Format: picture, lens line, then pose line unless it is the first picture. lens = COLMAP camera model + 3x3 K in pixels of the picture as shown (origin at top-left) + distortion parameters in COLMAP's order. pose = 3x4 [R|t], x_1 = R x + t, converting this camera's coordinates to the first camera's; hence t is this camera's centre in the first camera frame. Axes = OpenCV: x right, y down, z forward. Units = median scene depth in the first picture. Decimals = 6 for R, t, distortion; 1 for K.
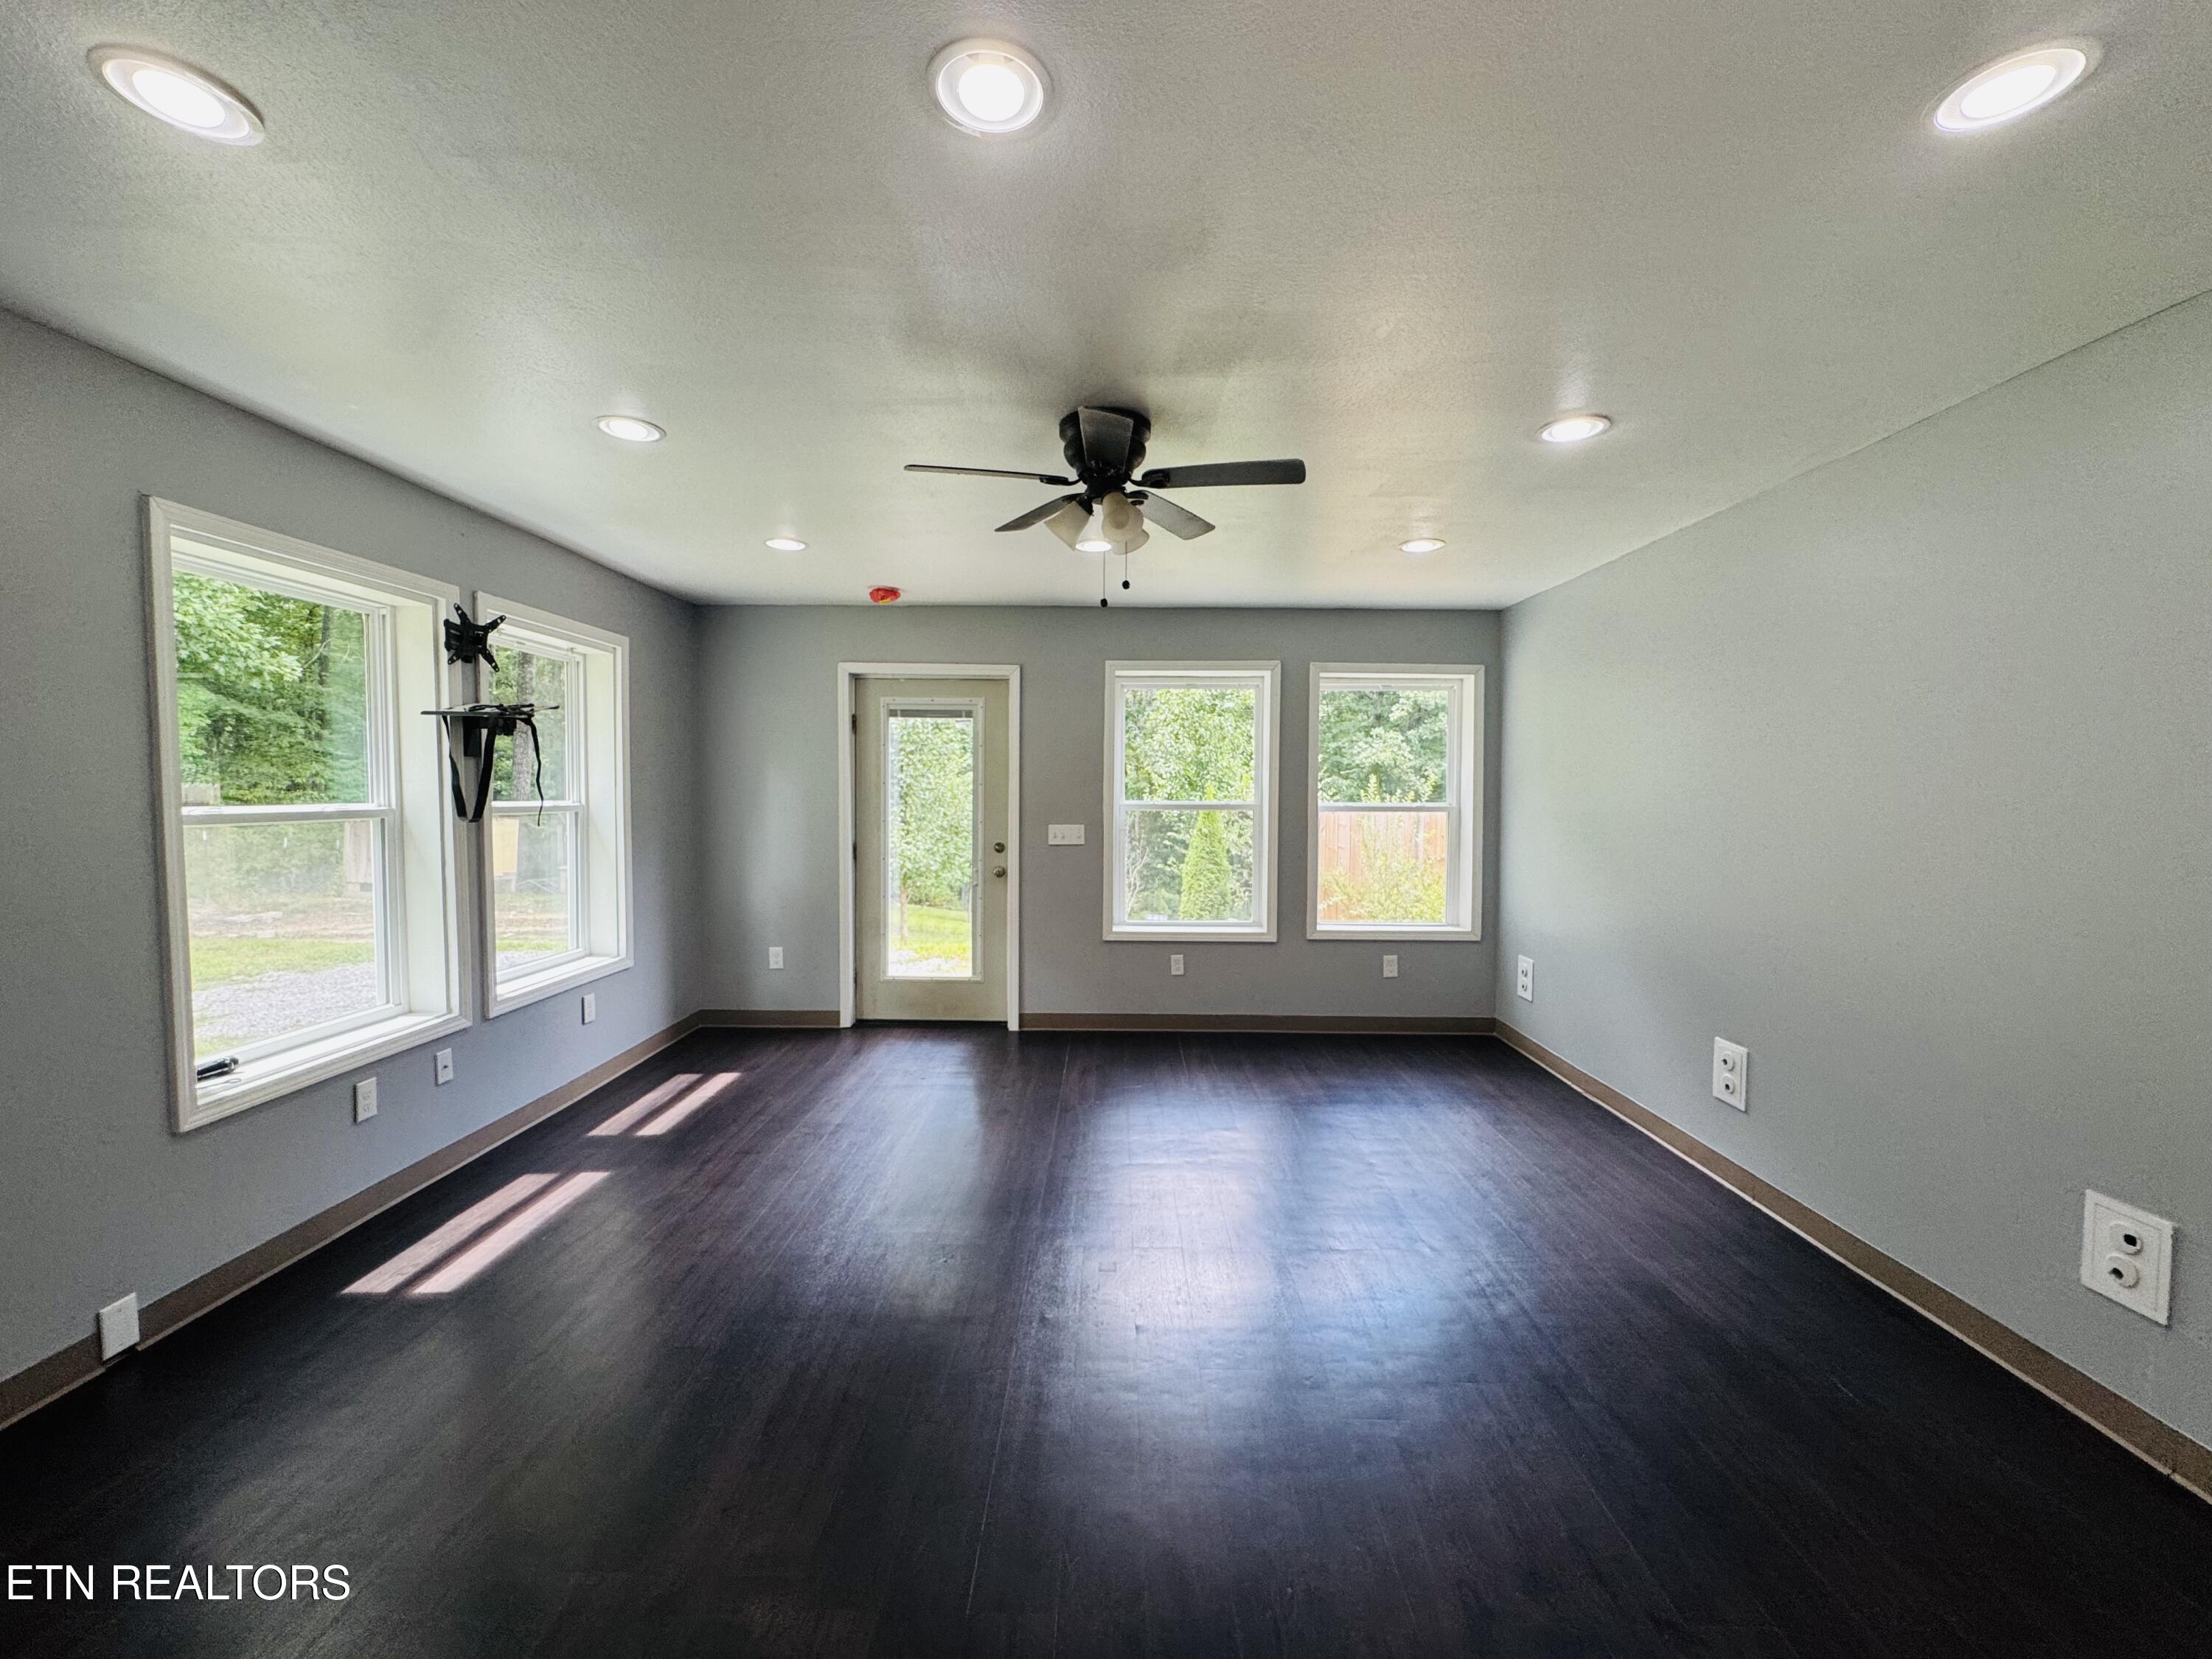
lens RADIAL K [[886.6, 0, 1103.1], [0, 886.6, 828.7], [0, 0, 1]] dist [-0.005607, 0.000656]
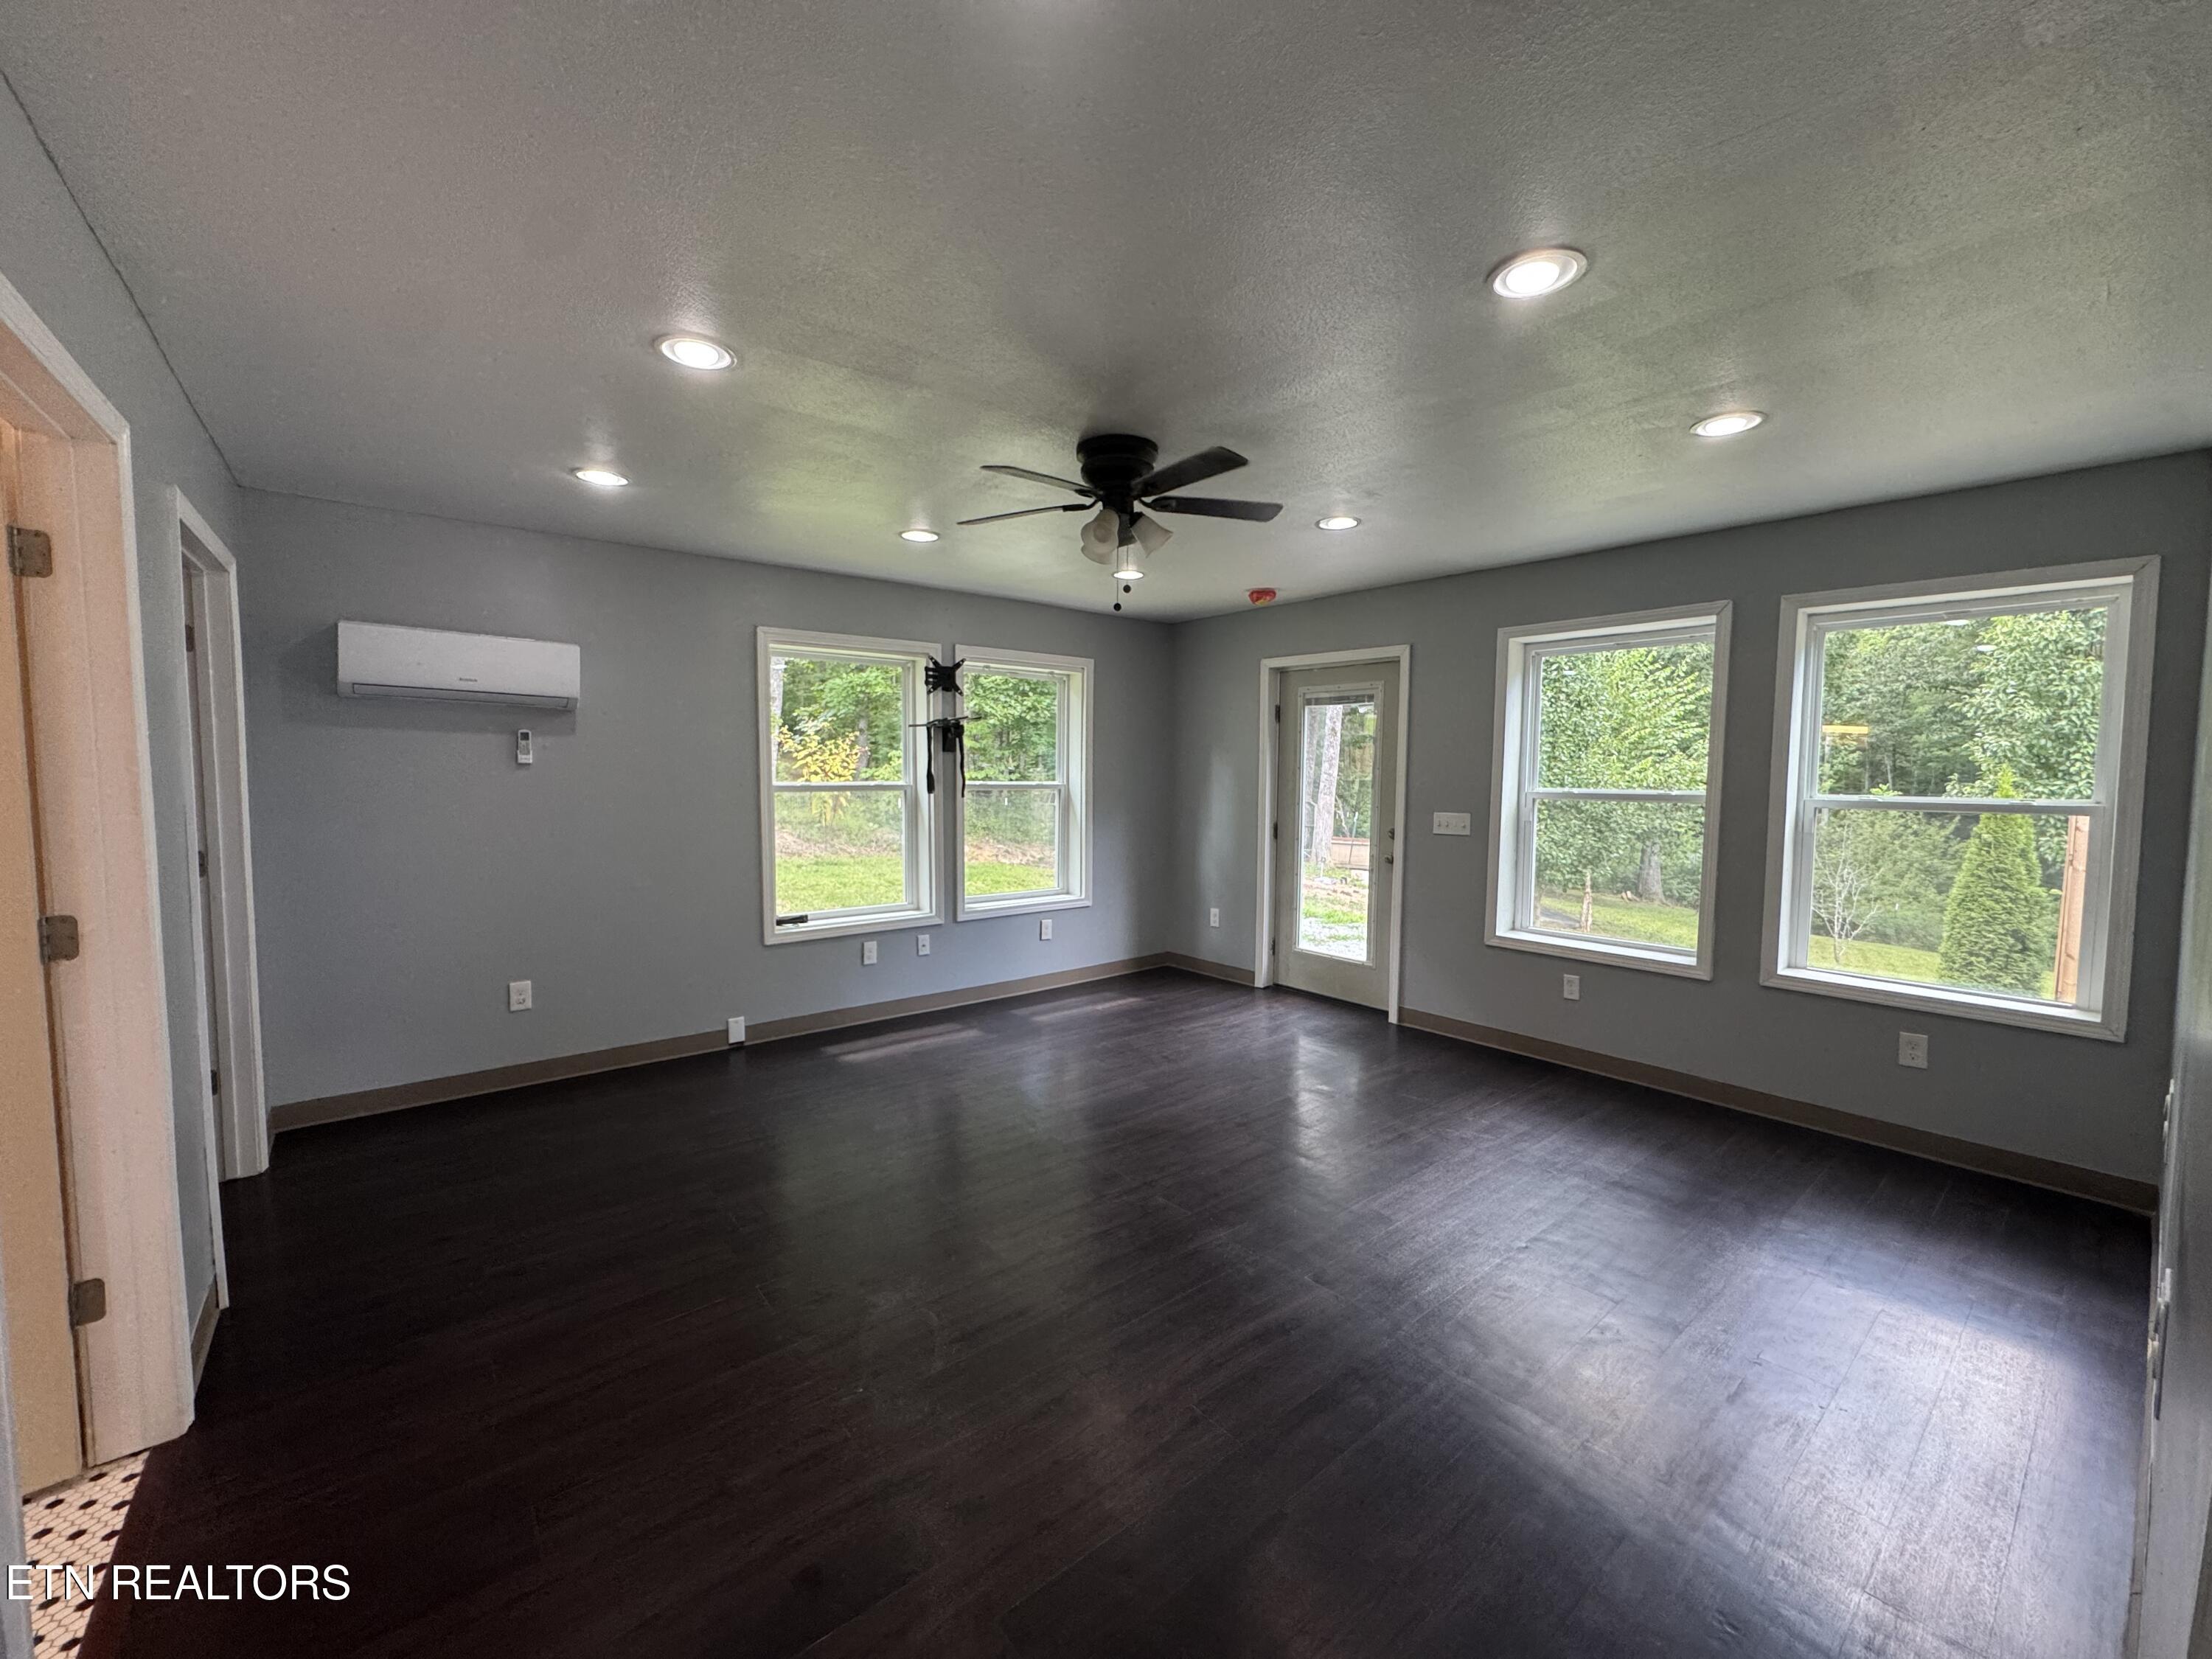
lens RADIAL K [[886.6, 0, 1106.8], [0, 886.6, 833.4], [0, 0, 1]] dist [-0.005607, 0.000656]
pose [[0.645713, 0.054704, -0.761618, 0.433097], [-0.037121, 0.998500, 0.040247, -0.006998], [0.762677, 0.002284, 0.646775, 0.132948]]
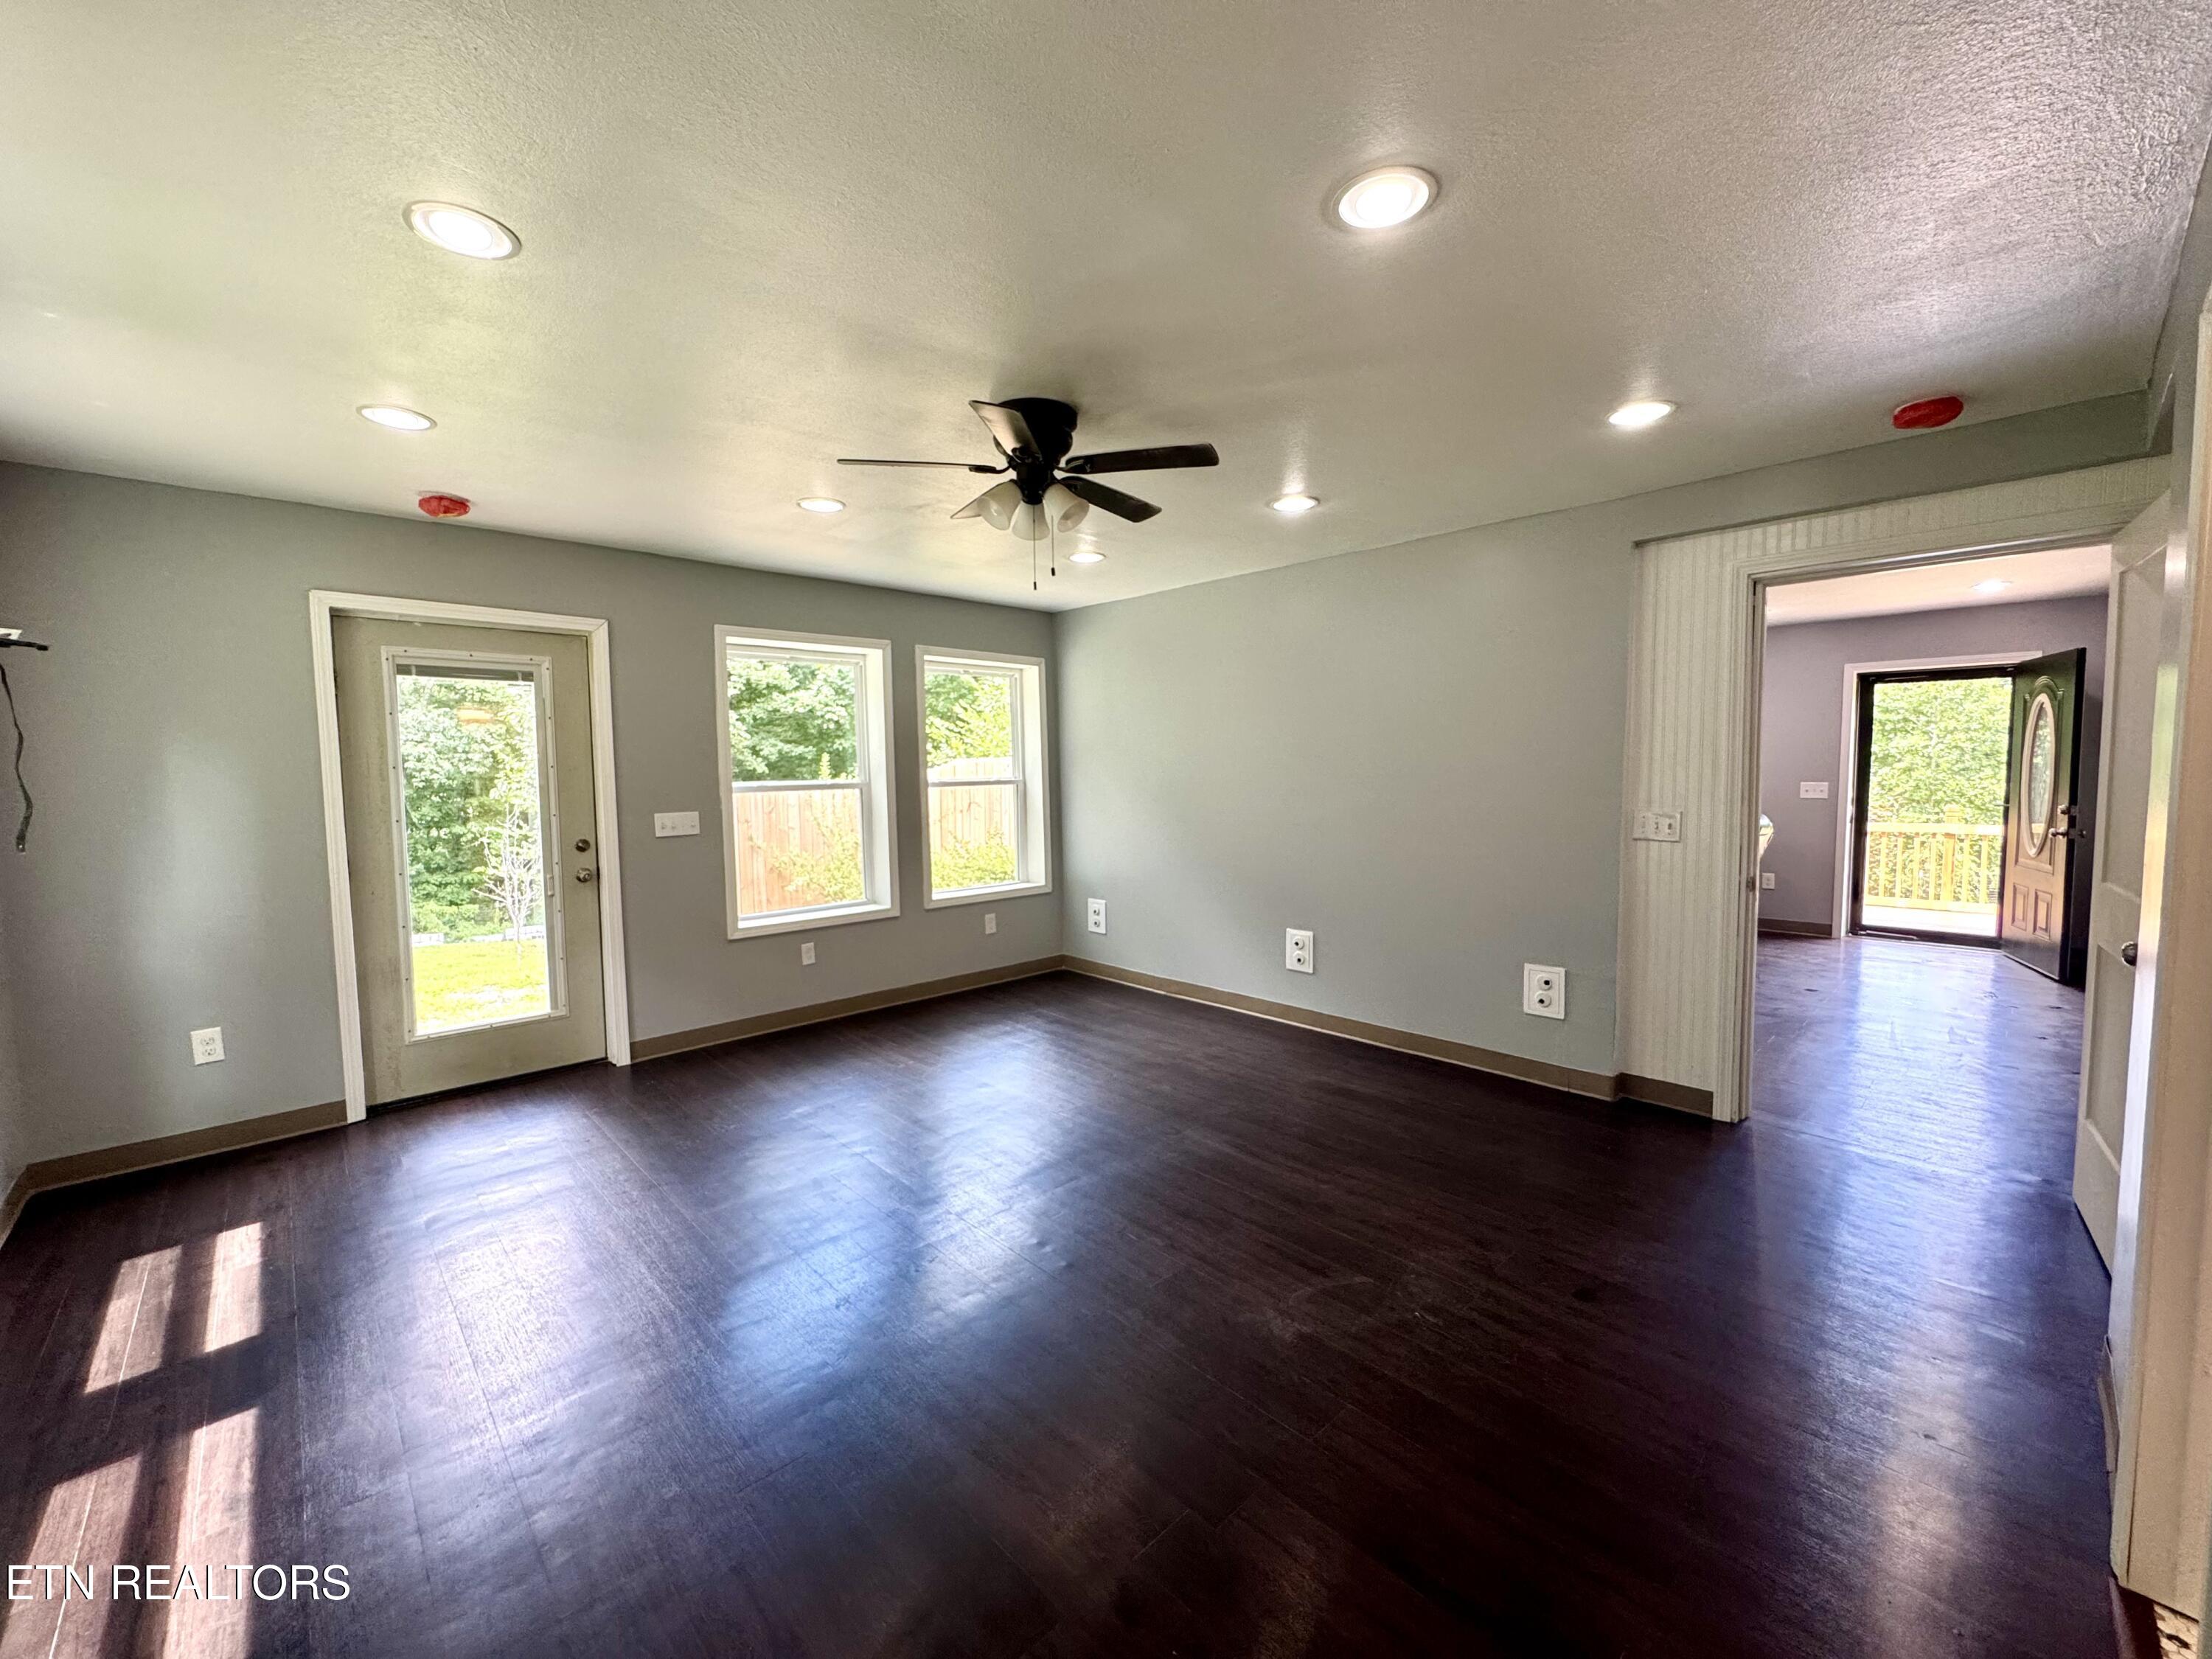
lens RADIAL K [[886.6, 0, 1109.6], [0, 886.6, 828.6], [0, 0, 1]] dist [-0.005607, 0.000656]
pose [[0.714765, -0.064891, 0.696348, -0.342206], [0.048426, 0.997888, 0.043284, -0.005906], [-0.697686, 0.002783, 0.716398, 0.094867]]
